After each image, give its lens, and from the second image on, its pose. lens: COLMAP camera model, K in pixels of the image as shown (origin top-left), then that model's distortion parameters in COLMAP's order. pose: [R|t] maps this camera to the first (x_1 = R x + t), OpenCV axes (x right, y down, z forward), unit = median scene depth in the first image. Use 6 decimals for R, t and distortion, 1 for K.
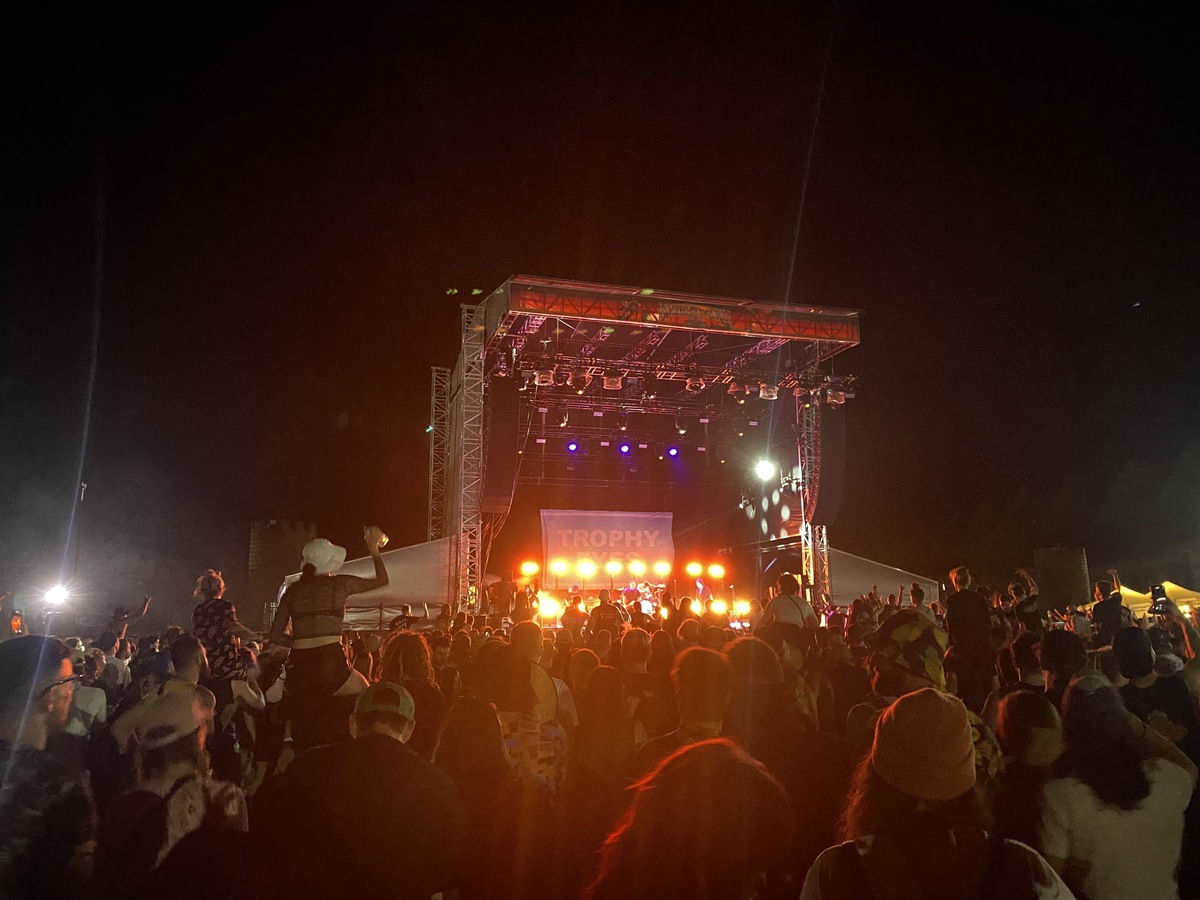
lens RADIAL K [[906.2, 0, 600.0], [0, 906.2, 450.0], [0, 0, 1]] dist [0.025875, -0.004451]
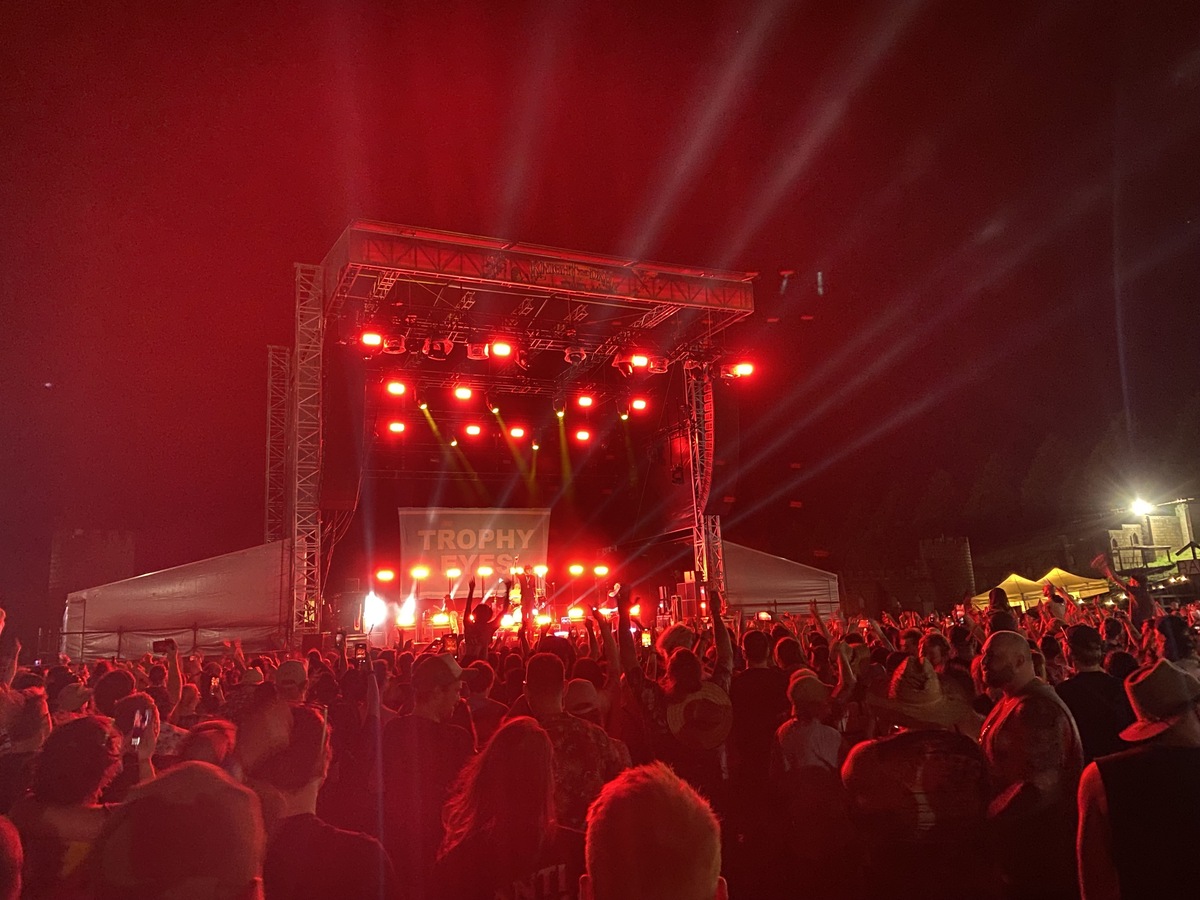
lens RADIAL K [[911.6, 0, 600.0], [0, 911.6, 450.0], [0, 0, 1]] dist [0.011126, 0.007589]
pose [[0.989840, -0.016433, 0.141232, 0.004308], [0.016669, 0.999861, -0.000485, 0.016943], [-0.141205, 0.002834, 0.989976, 0.124731]]
